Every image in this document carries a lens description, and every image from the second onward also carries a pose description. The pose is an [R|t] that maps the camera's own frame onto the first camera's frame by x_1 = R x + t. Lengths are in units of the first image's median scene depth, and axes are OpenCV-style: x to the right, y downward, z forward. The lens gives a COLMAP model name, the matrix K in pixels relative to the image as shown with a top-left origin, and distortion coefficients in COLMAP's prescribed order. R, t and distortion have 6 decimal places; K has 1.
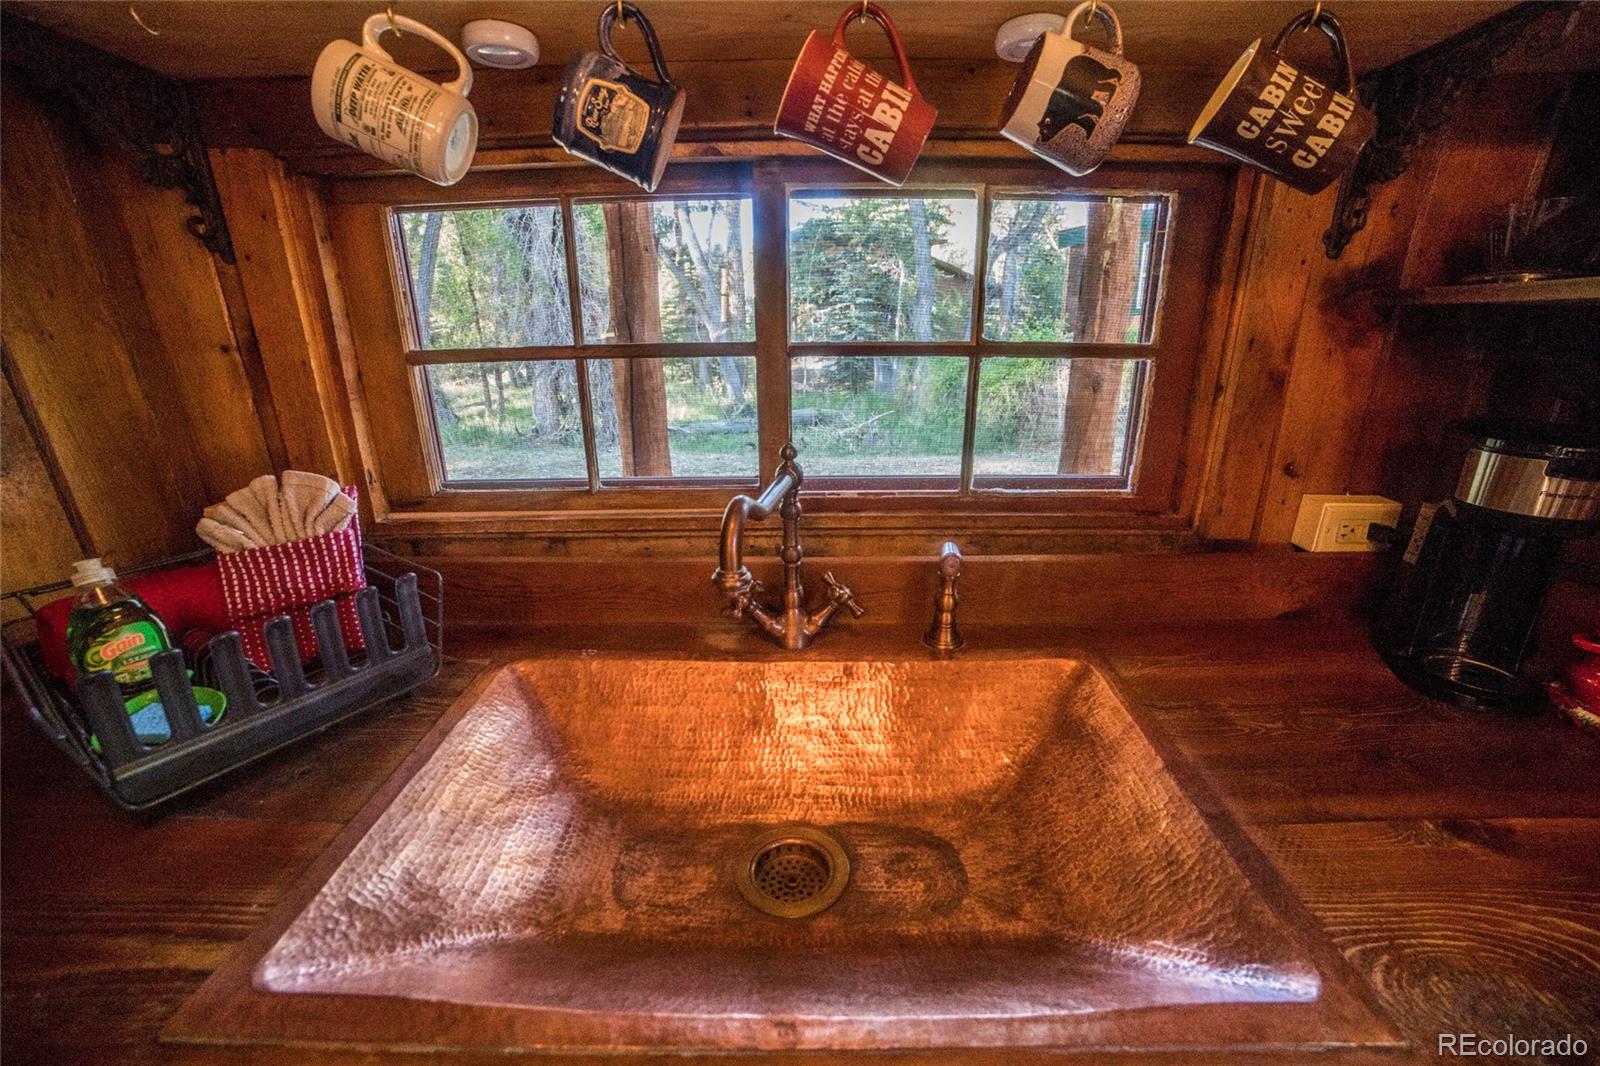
lens RADIAL K [[645.0, 0, 809.2], [0, 645.0, 534.2], [0, 0, 1]] dist [-0.111003, 0.036502]
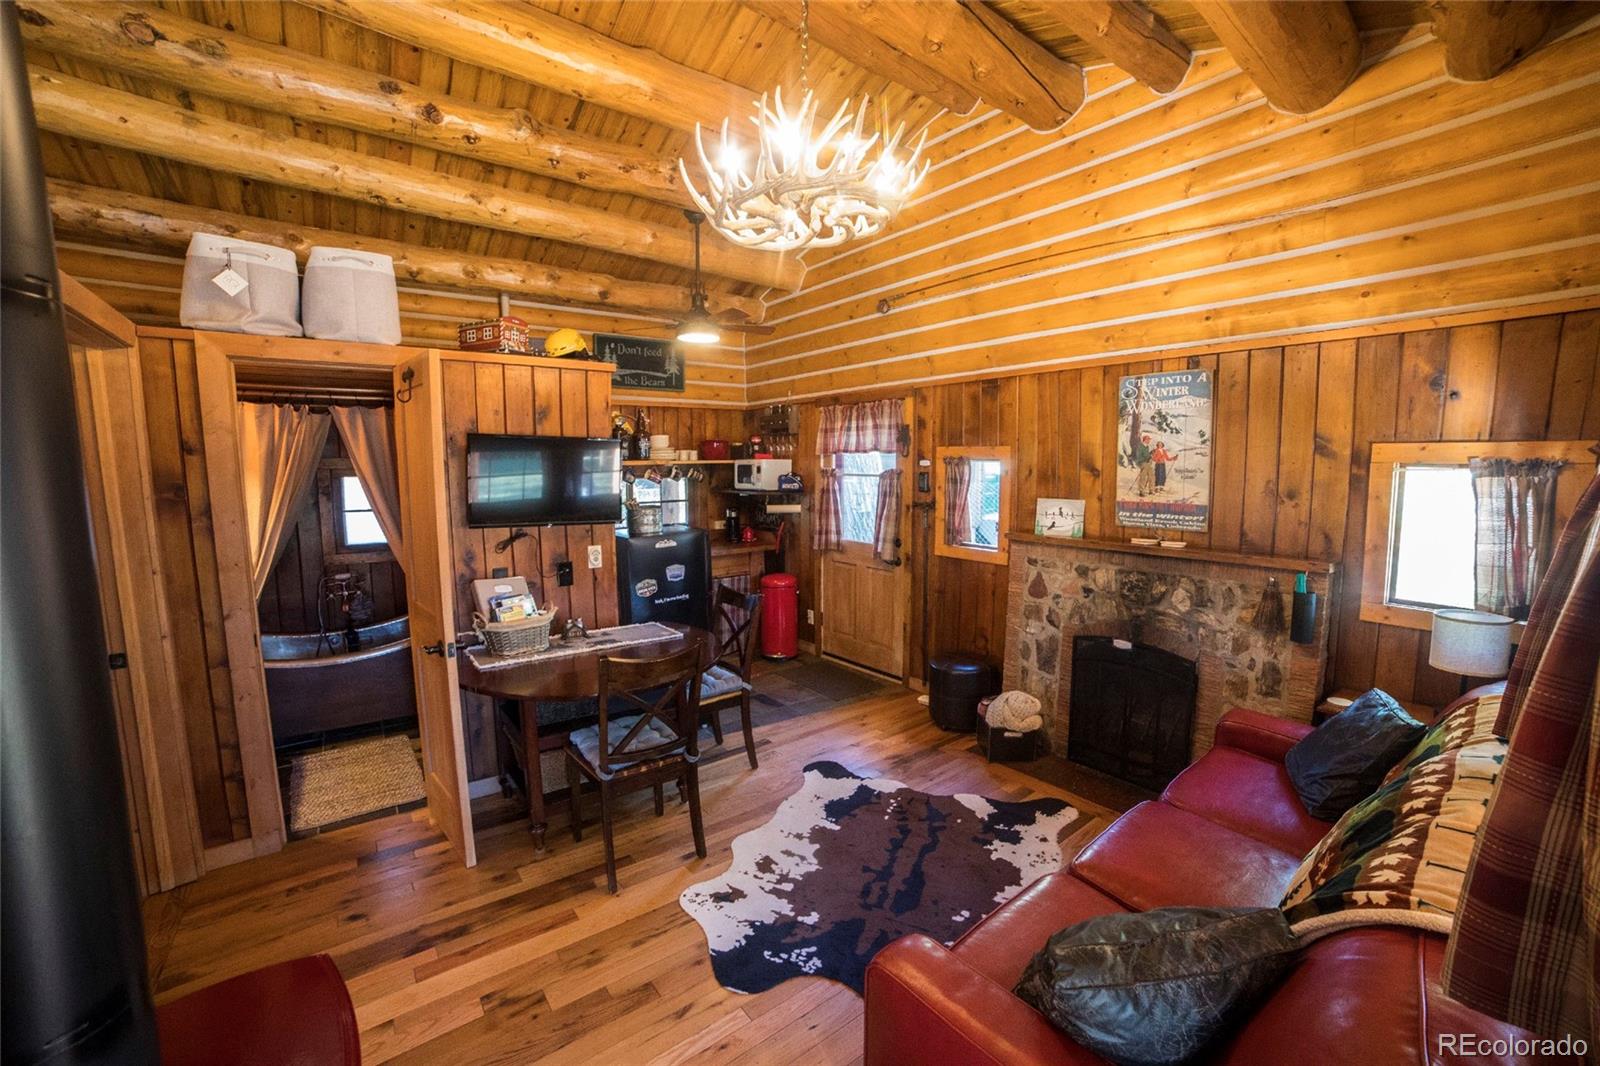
lens RADIAL K [[645.0, 0, 809.2], [0, 645.0, 534.2], [0, 0, 1]] dist [-0.111003, 0.036502]
pose [[0.777212, -0.066471, 0.625718, -2.934787], [0.198665, 0.969464, -0.143776, 1.387514], [-0.597054, 0.236053, 0.766685, -5.287030]]
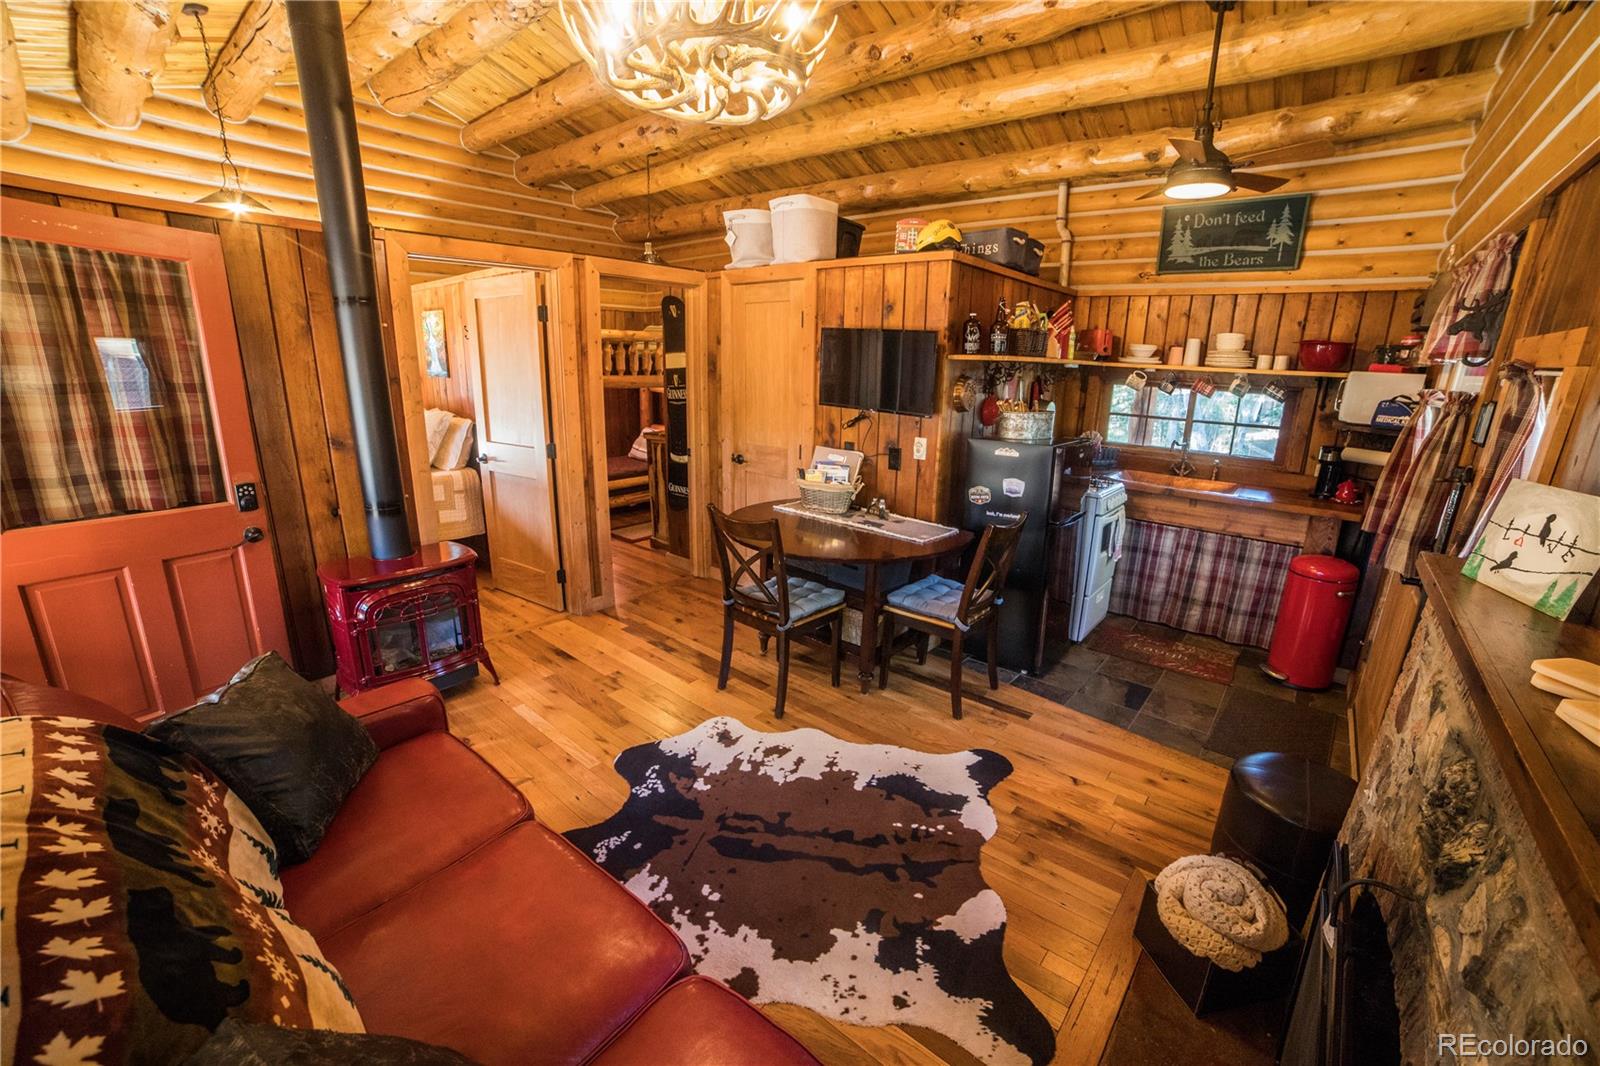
lens RADIAL K [[645.0, 0, 809.2], [0, 645.0, 534.2], [0, 0, 1]] dist [-0.111003, 0.036502]
pose [[0.774927, 0.189106, -0.603098, 0.804860], [-0.226817, 0.973838, 0.013915, 1.319270], [0.589952, 0.126010, 0.797545, -5.017088]]
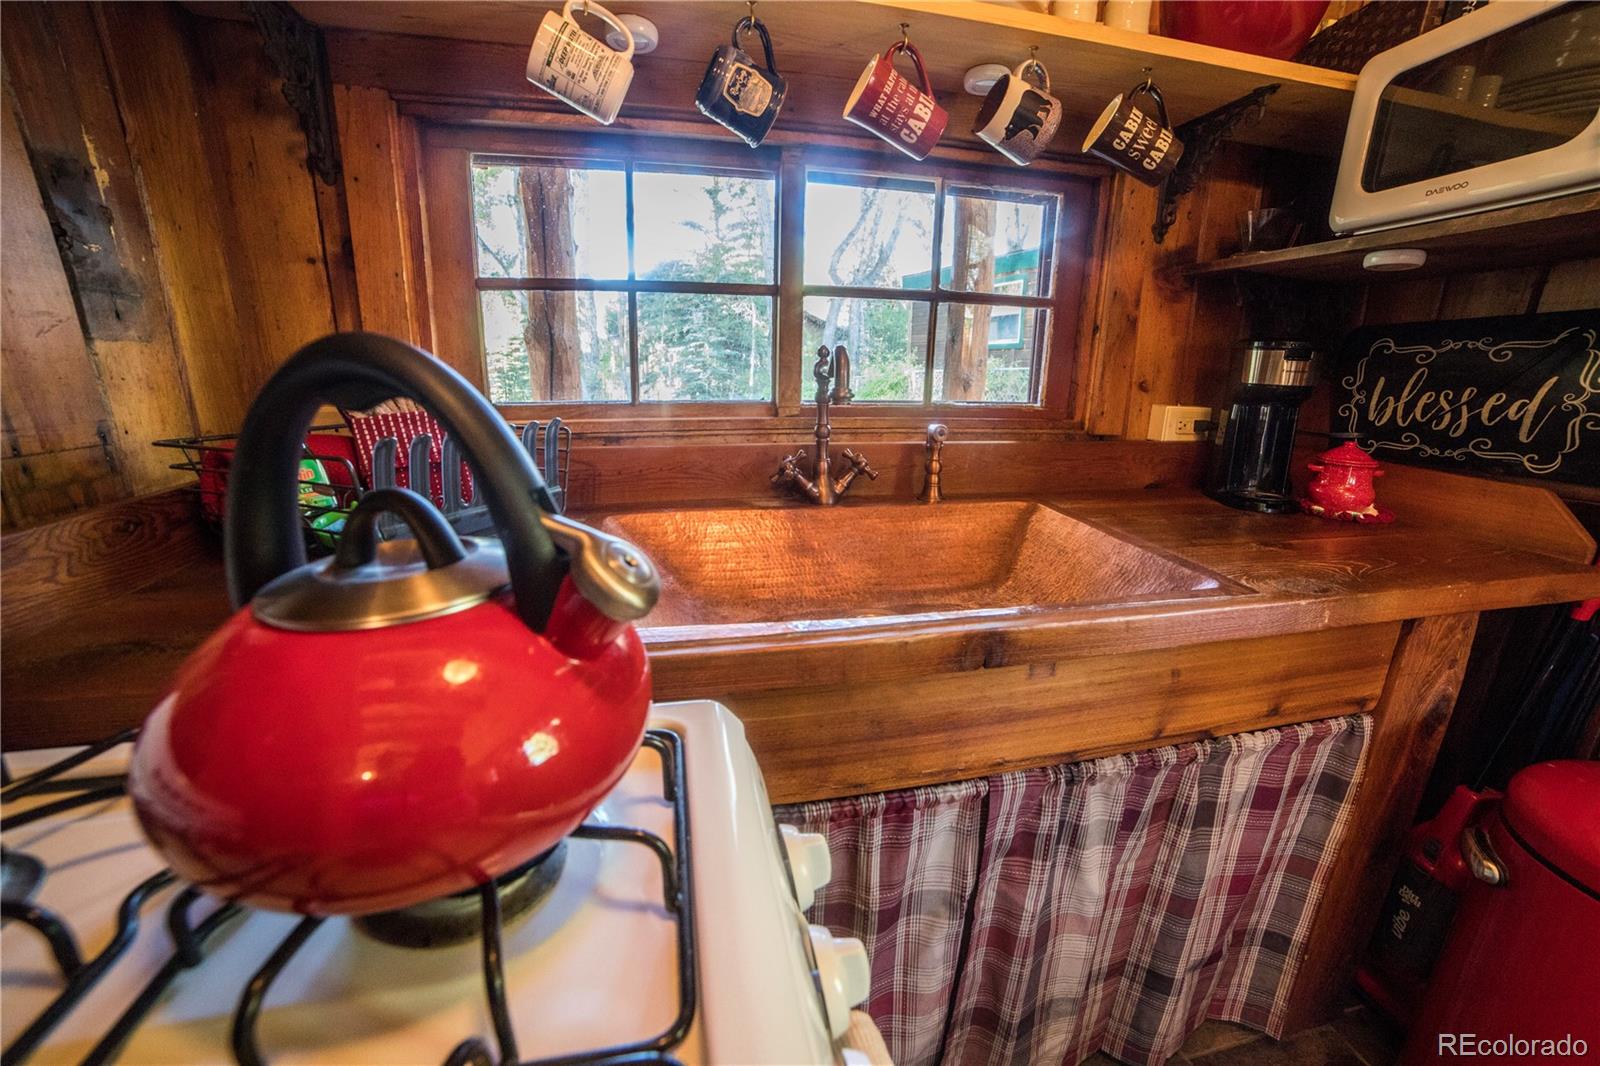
lens RADIAL K [[645.0, 0, 809.2], [0, 645.0, 534.2], [0, 0, 1]] dist [-0.111003, 0.036502]
pose [[0.973153, -0.036557, 0.227239, -0.381632], [0.051229, 0.996943, -0.059002, 0.332861], [-0.224388, 0.069059, 0.972050, -0.275425]]
